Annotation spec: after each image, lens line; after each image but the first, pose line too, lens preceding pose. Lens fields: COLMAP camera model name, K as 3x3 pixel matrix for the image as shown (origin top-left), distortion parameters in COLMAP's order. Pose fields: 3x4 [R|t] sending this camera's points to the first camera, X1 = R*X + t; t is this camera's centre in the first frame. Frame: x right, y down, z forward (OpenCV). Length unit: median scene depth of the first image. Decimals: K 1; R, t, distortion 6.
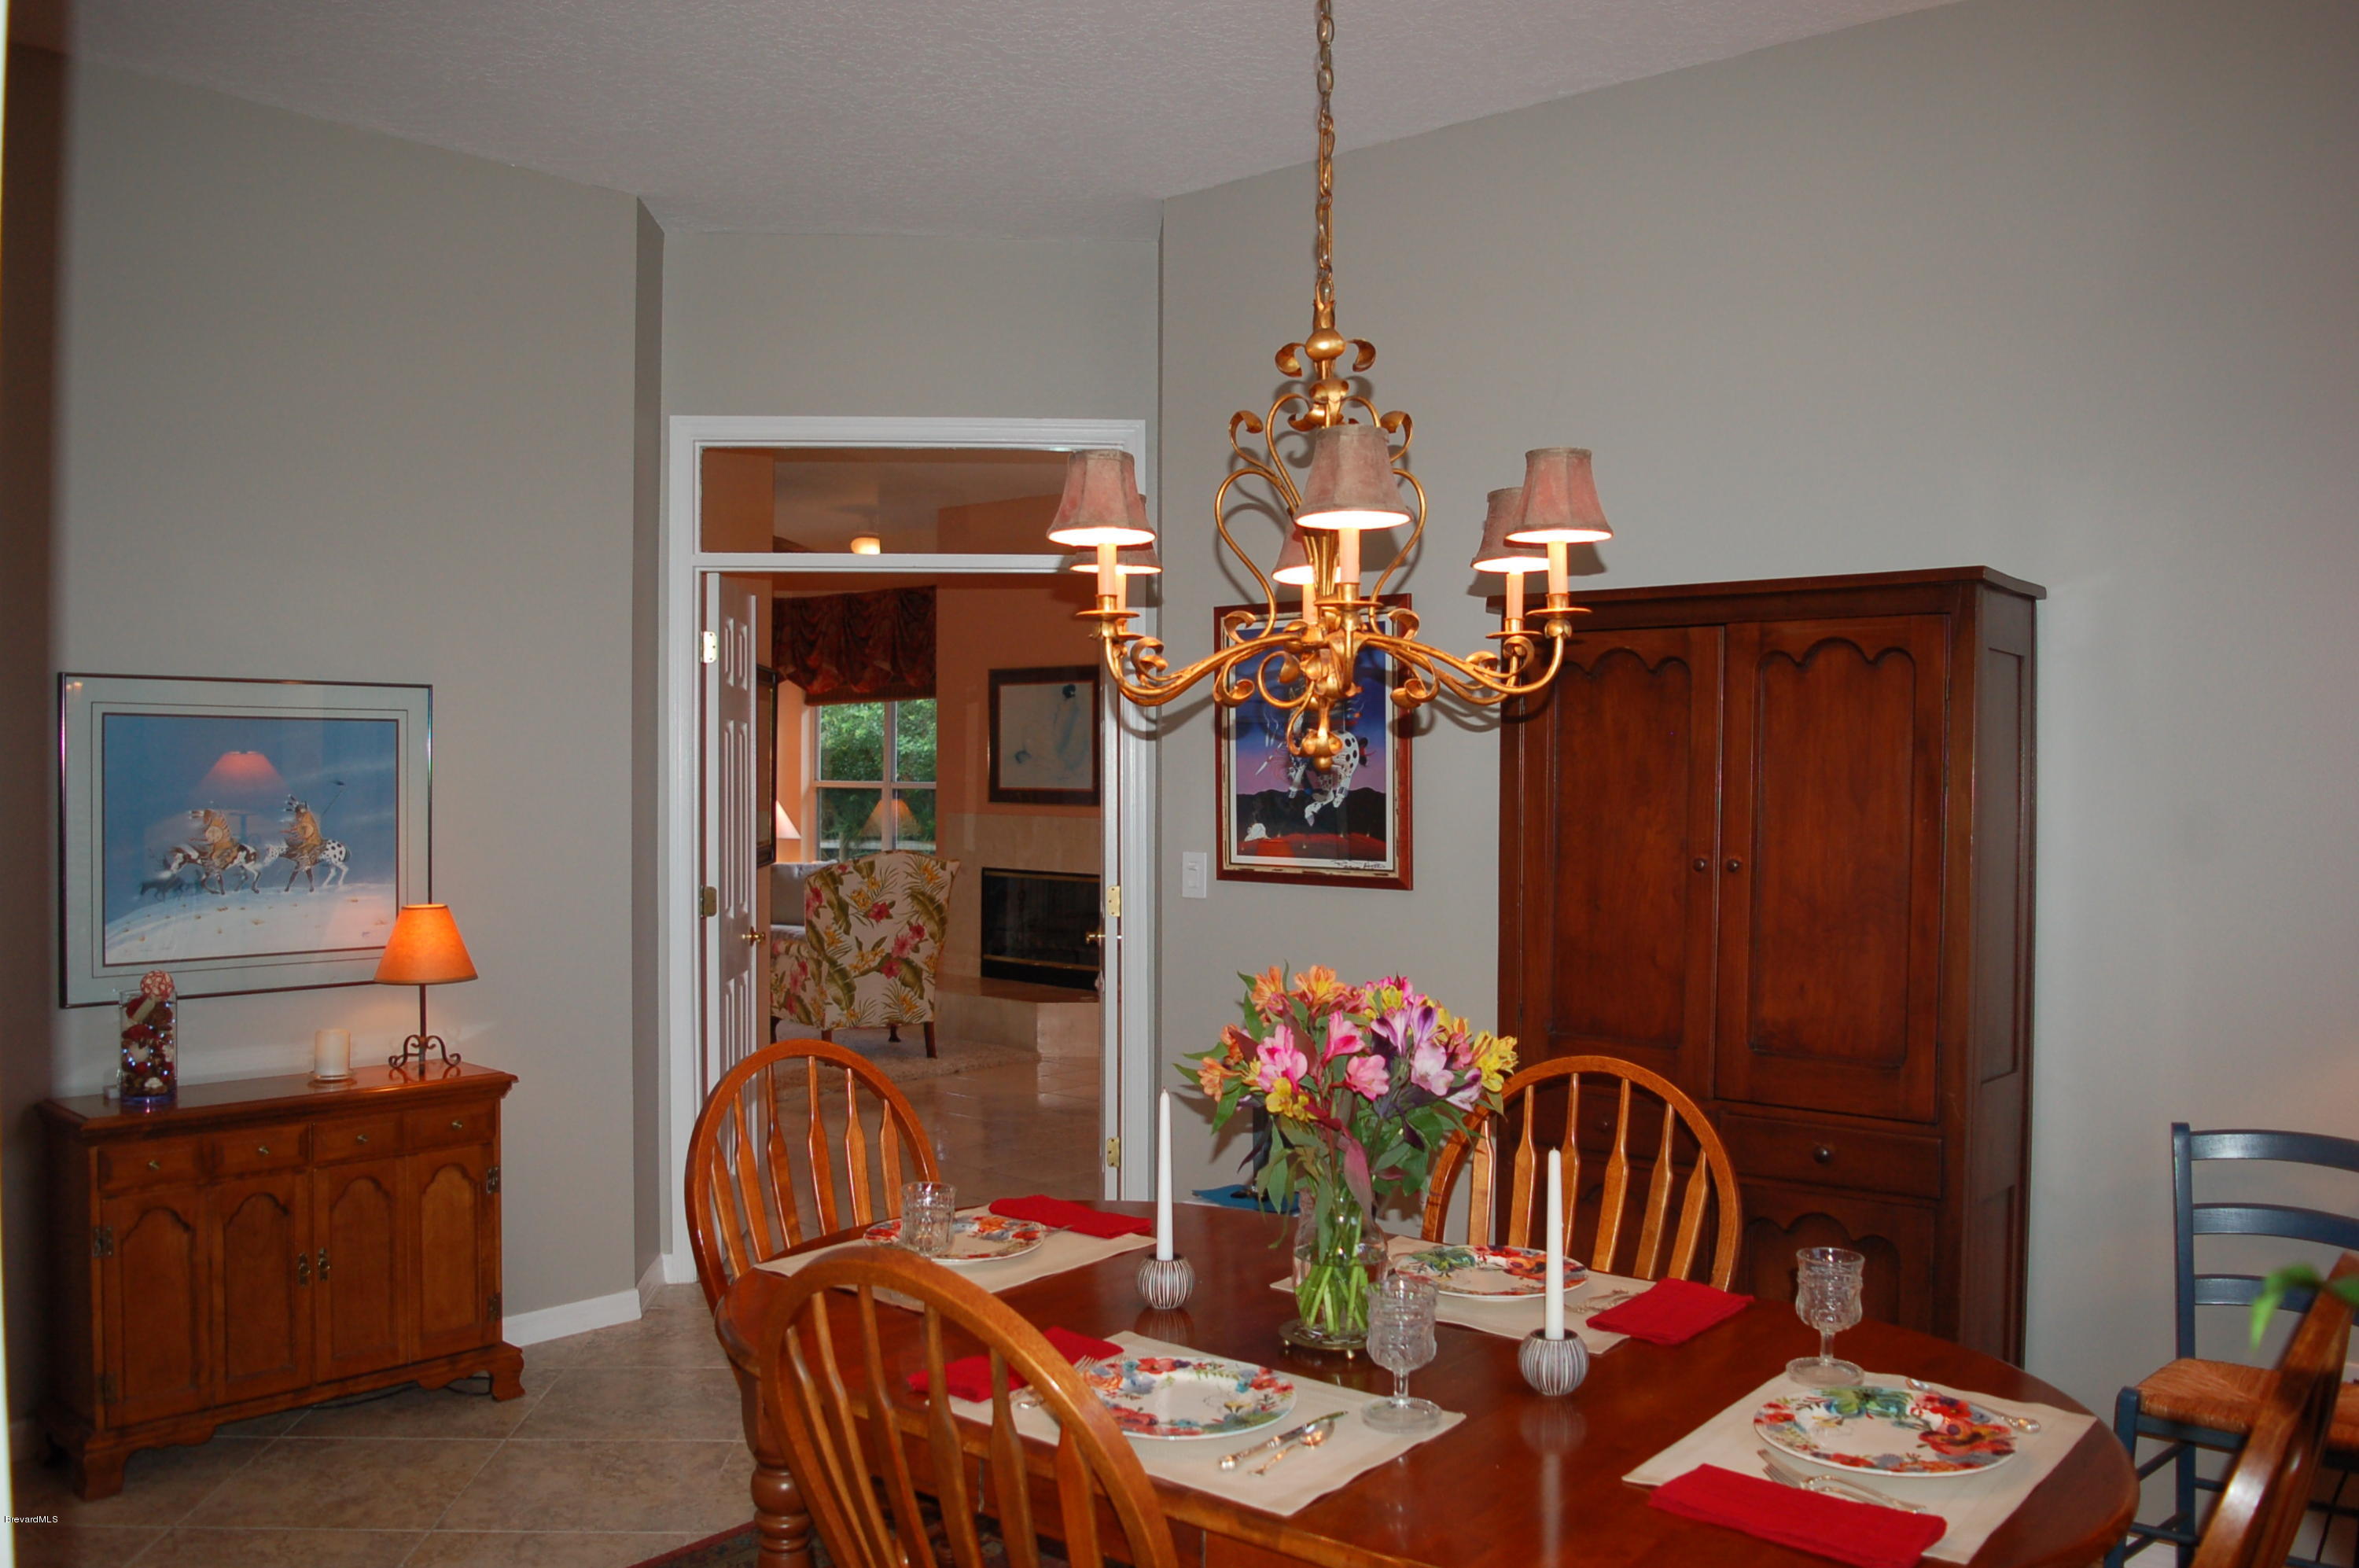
lens RADIAL K [[1853.5, 0, 1179.5], [0, 1853.5, 784.0], [0, 0, 1]] dist [-0.094065, 0.016342]
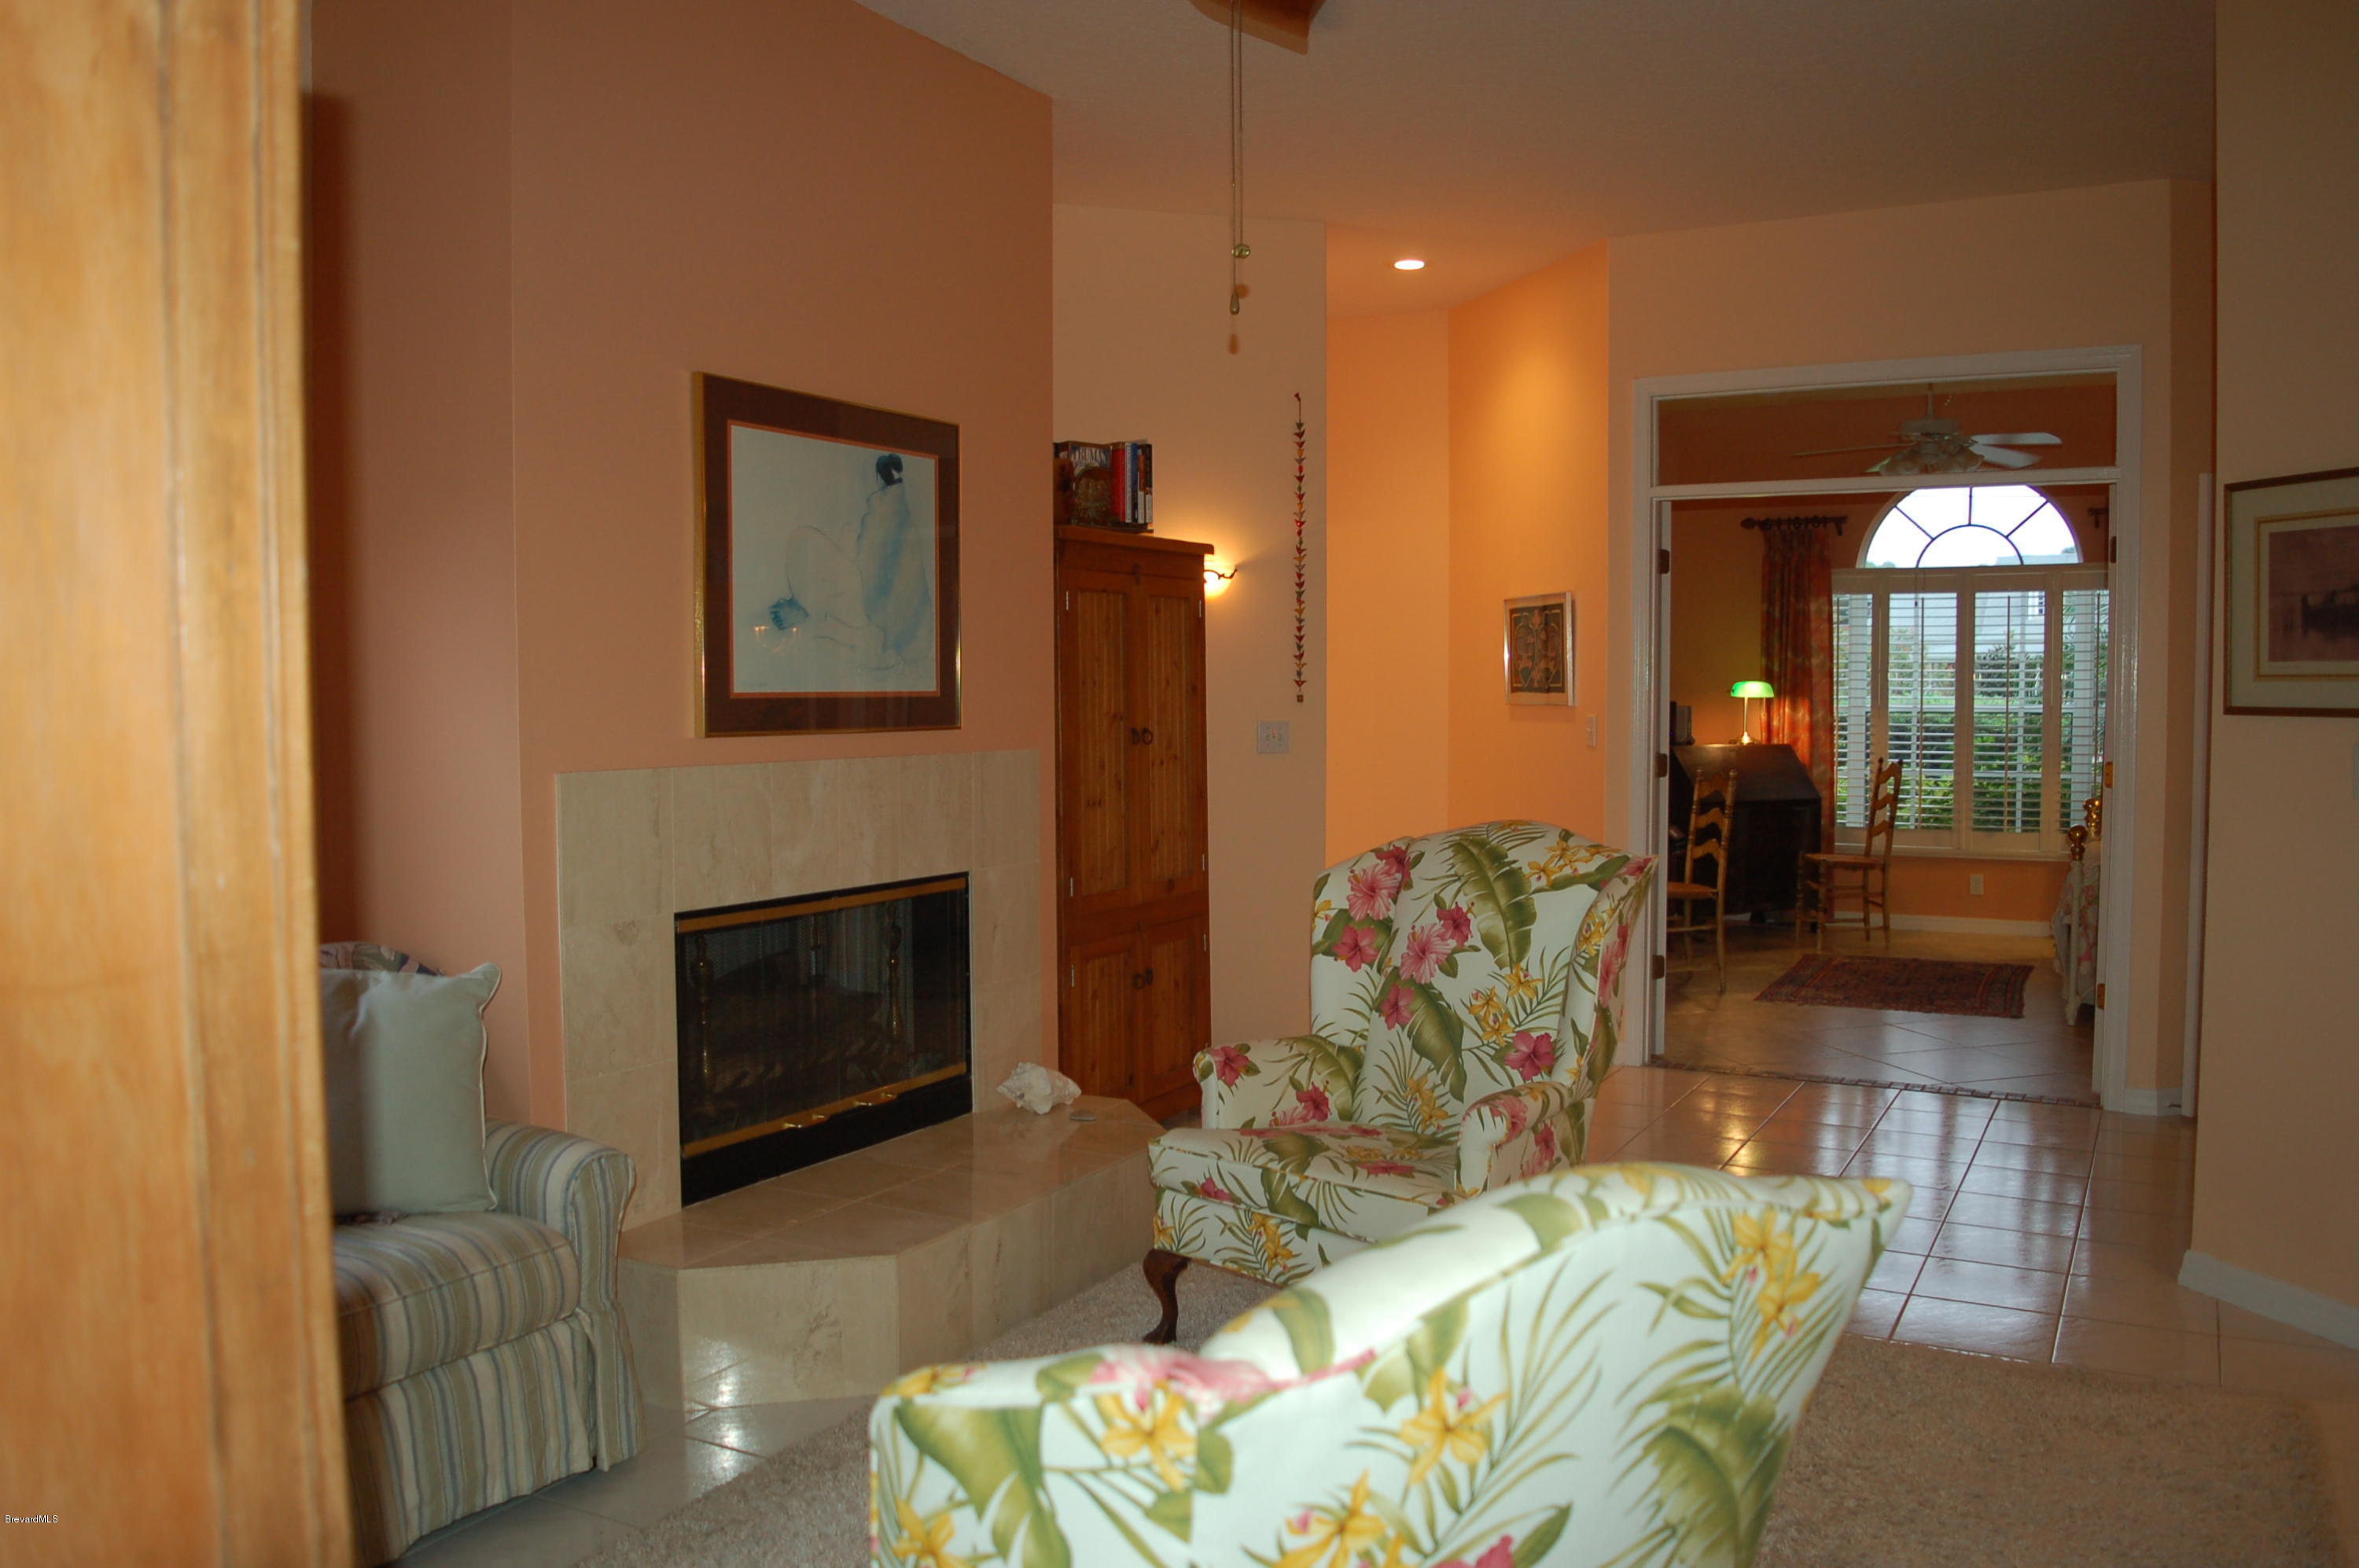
lens RADIAL K [[1853.5, 0, 1179.5], [0, 1853.5, 784.0], [0, 0, 1]] dist [-0.094065, 0.016342]
pose [[-0.209059, -0.056454, 0.976272, -0.567405], [0.009366, 0.998171, 0.059726, -0.001409], [-0.977858, 0.021630, -0.208148, 1.153842]]
